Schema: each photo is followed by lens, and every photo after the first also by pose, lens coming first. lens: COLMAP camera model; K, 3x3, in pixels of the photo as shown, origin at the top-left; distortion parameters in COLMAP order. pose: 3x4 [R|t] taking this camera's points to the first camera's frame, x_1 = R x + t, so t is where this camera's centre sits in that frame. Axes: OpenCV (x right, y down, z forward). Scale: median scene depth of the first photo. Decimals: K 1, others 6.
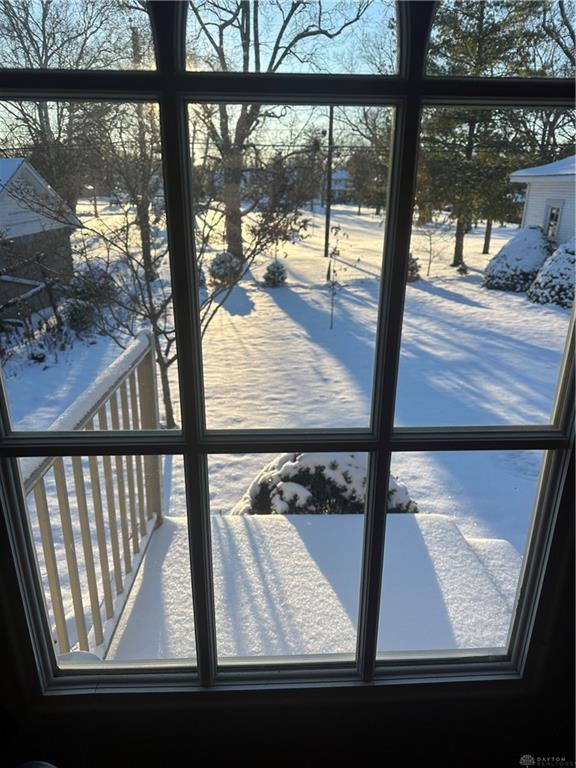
lens RADIAL K [[541.7, 0, 290.1], [0, 541.7, 382.2], [0, 0, 1]] dist [0.082879, -0.094532]
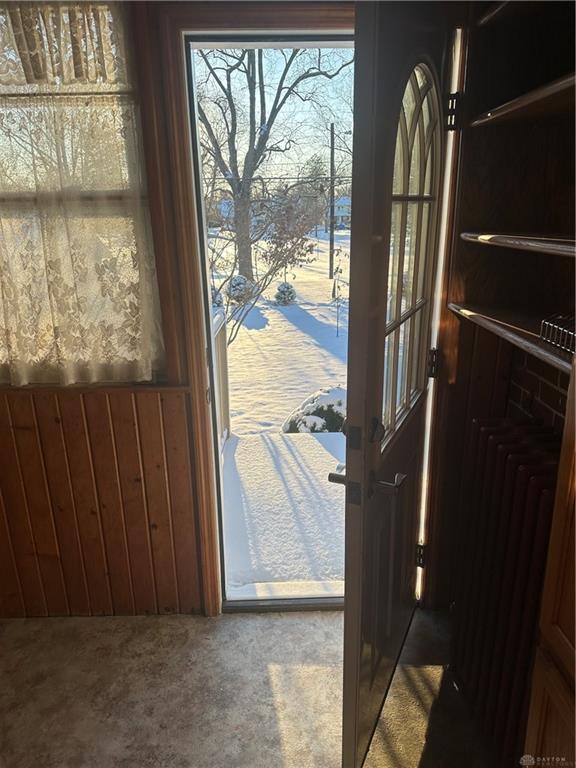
lens RADIAL K [[541.7, 0, 290.1], [0, 541.7, 382.2], [0, 0, 1]] dist [0.082879, -0.094532]
pose [[0.999586, -0.024863, -0.014468, -0.004839], [0.024214, 0.998762, -0.043451, 0.022845], [0.015530, 0.043083, 0.998951, -0.073400]]
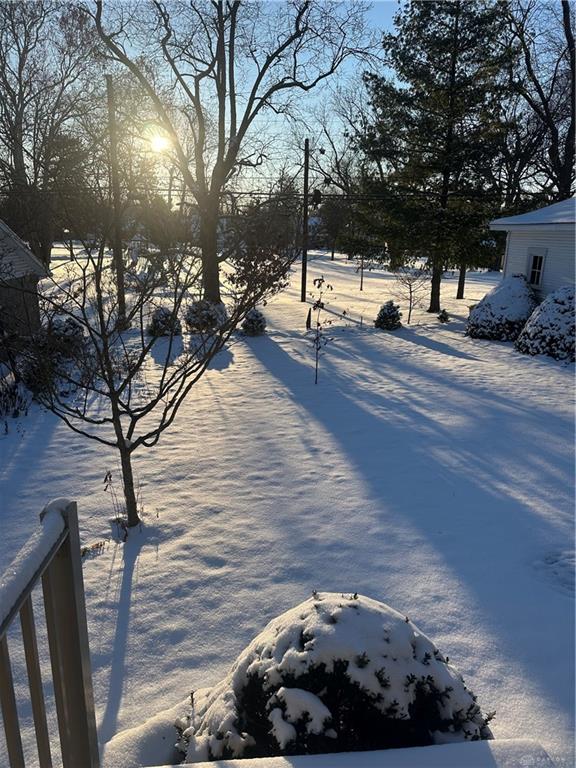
lens RADIAL K [[531.8, 0, 288.0], [0, 531.8, 384.0], [0, 0, 1]] dist [0.138338, -0.176547]
pose [[0.999130, -0.007328, 0.041048, -0.005094], [0.010085, 0.997679, -0.067345, -0.020459], [-0.040459, 0.067701, 0.996885, 0.046479]]
